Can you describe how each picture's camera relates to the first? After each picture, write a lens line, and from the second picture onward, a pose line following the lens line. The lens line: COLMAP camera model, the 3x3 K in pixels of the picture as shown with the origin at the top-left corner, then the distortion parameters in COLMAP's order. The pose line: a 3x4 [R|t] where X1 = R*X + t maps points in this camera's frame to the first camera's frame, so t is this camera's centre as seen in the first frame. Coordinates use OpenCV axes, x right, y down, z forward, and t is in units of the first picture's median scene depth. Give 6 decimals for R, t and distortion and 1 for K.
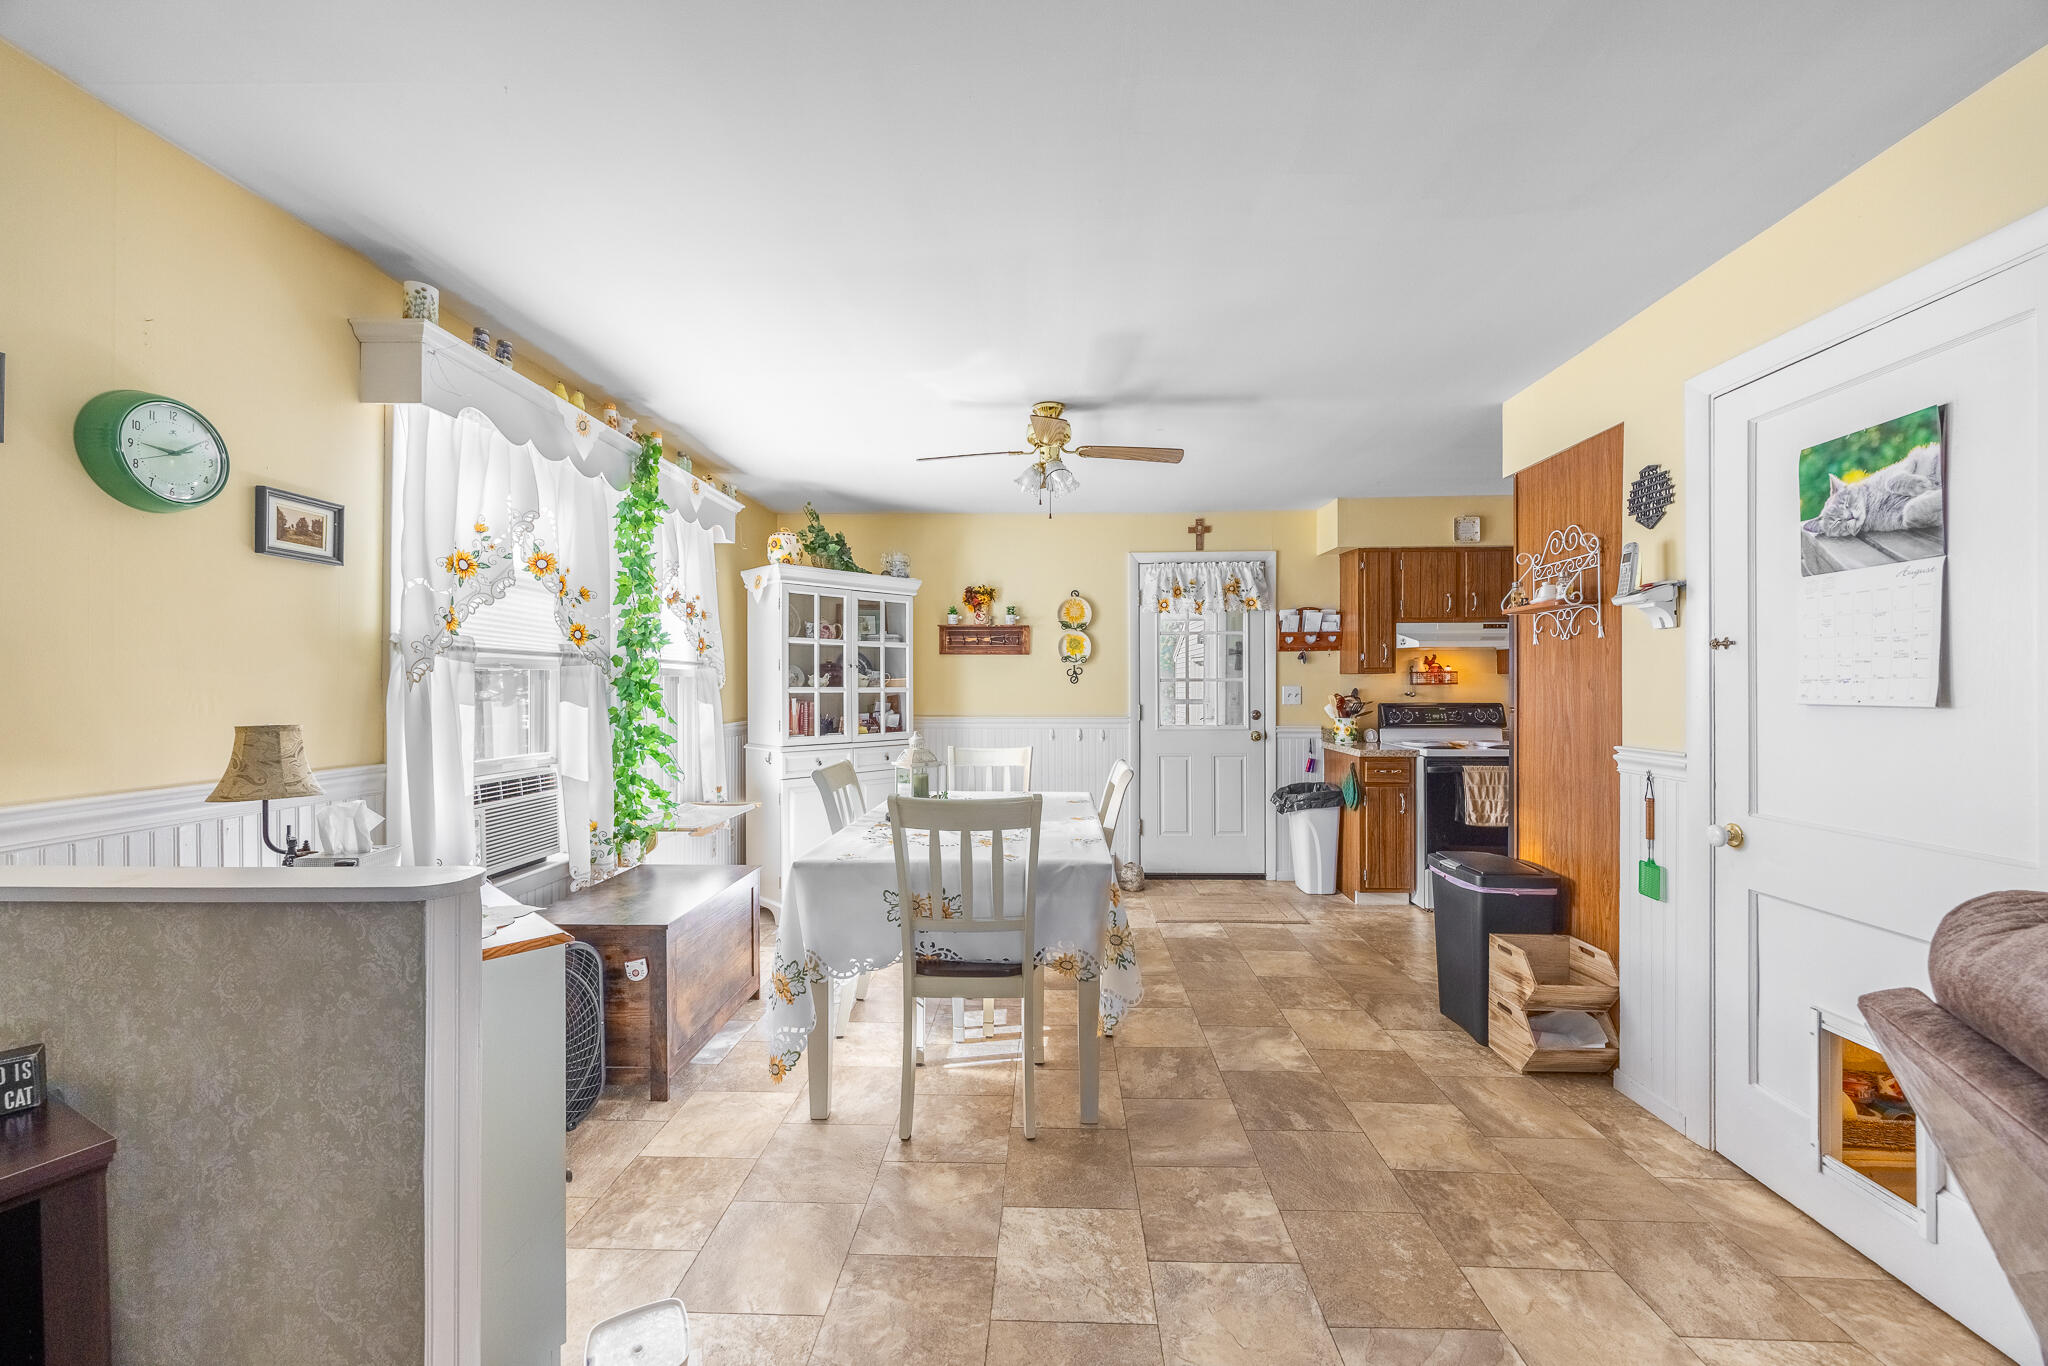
lens RADIAL K [[794.5, 0, 1021.2], [0, 794.5, 687.2], [0, 0, 1]] dist [-0.001625, -0.000863]
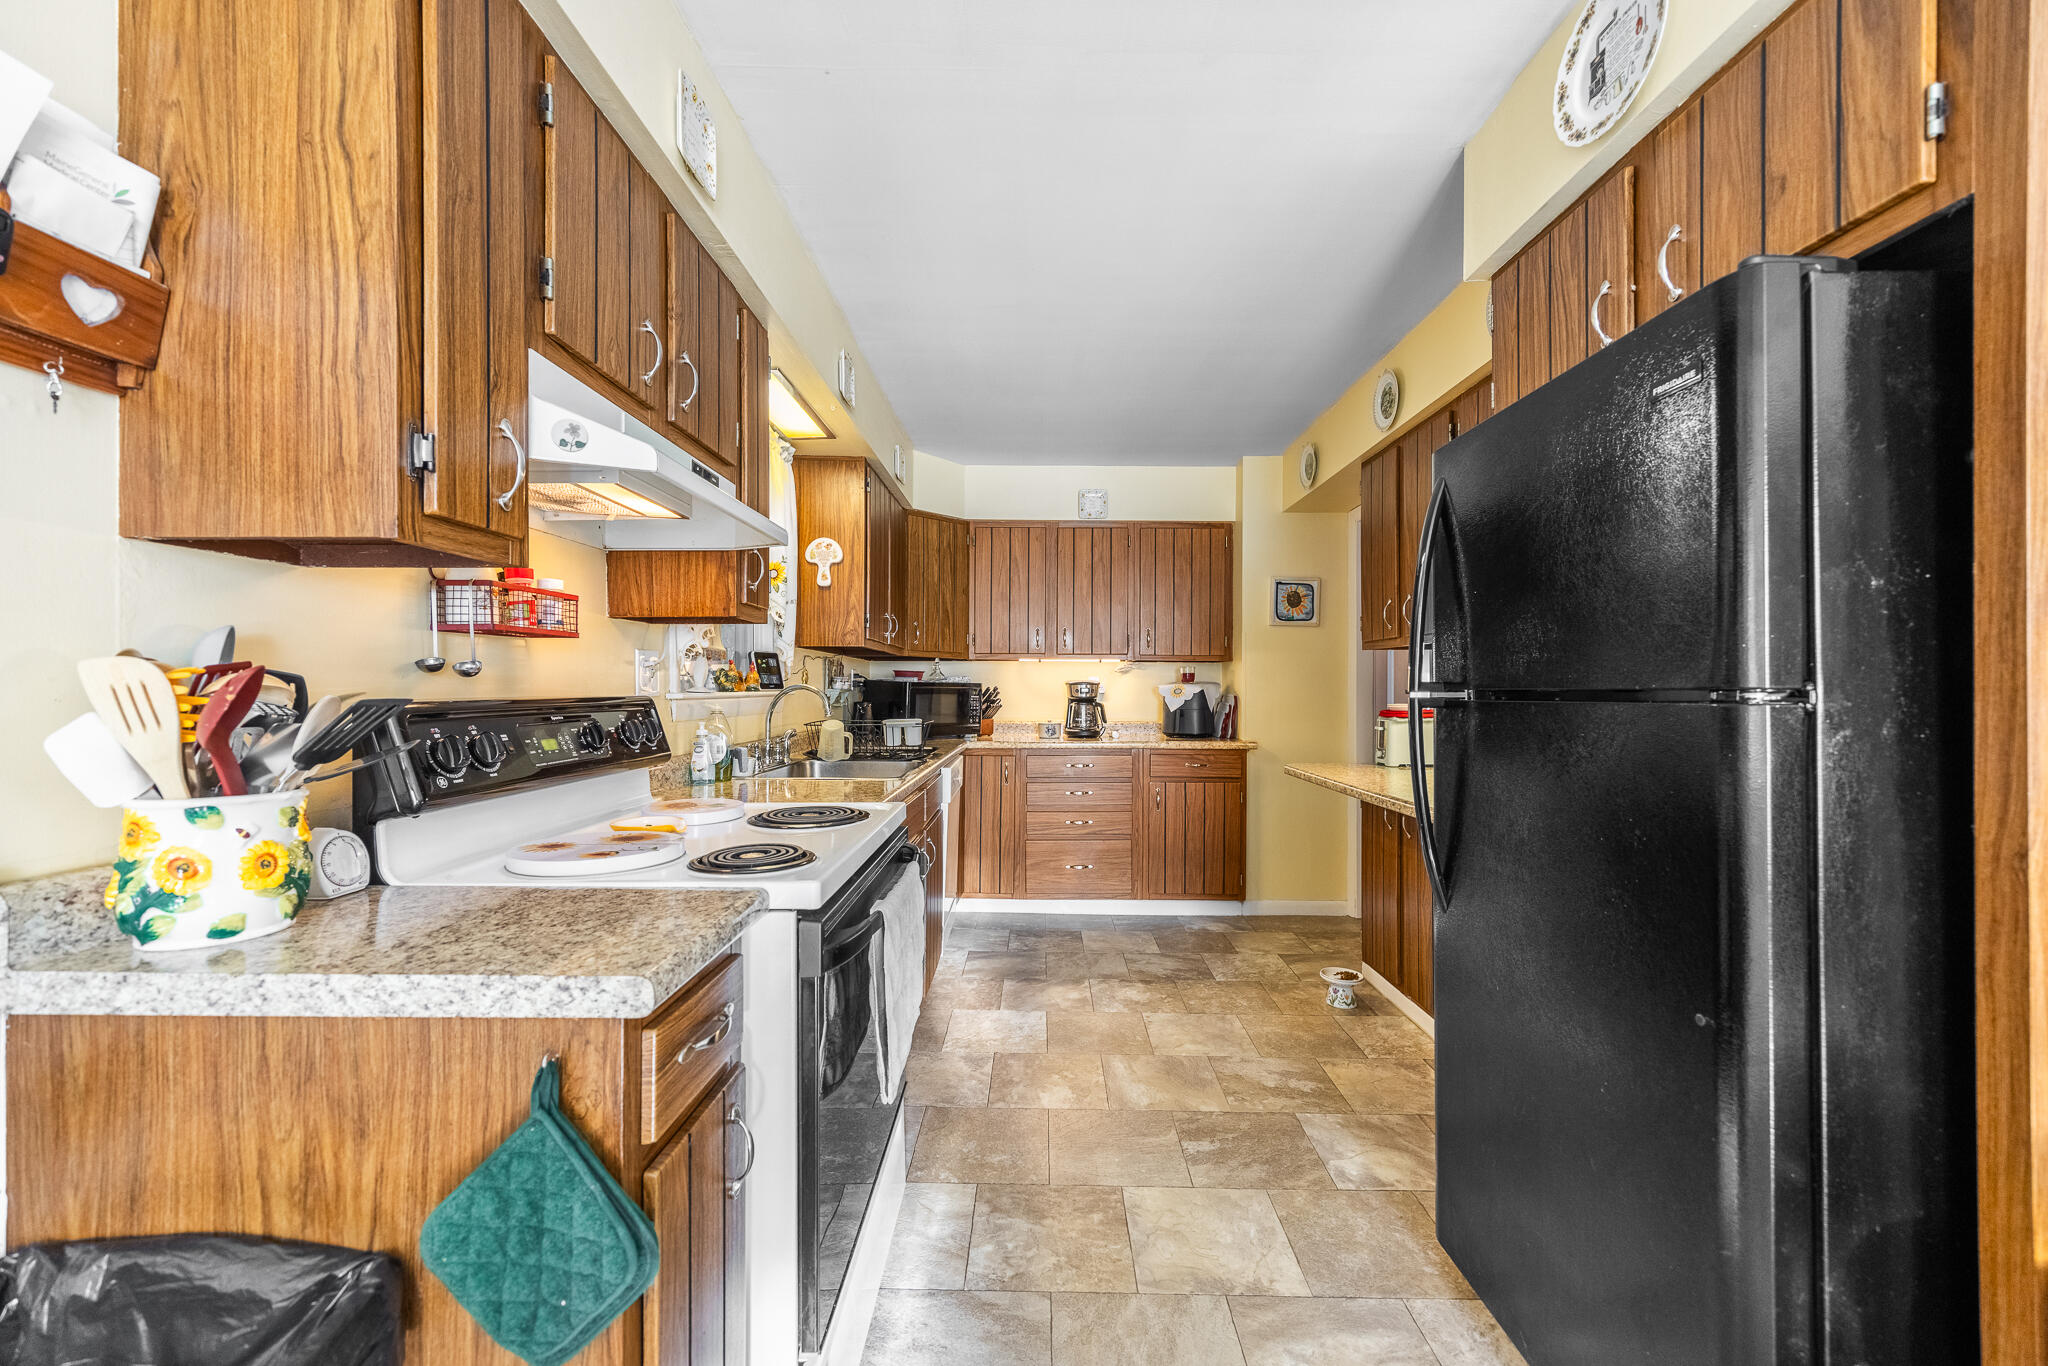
lens RADIAL K [[794.5, 0, 1021.2], [0, 794.5, 687.2], [0, 0, 1]] dist [-0.001625, -0.000863]
pose [[-0.016687, -0.000848, 0.999860, 0.288724], [-0.001927, 0.999998, 0.000816, 0.018675], [-0.999859, -0.001913, -0.016688, 1.020133]]
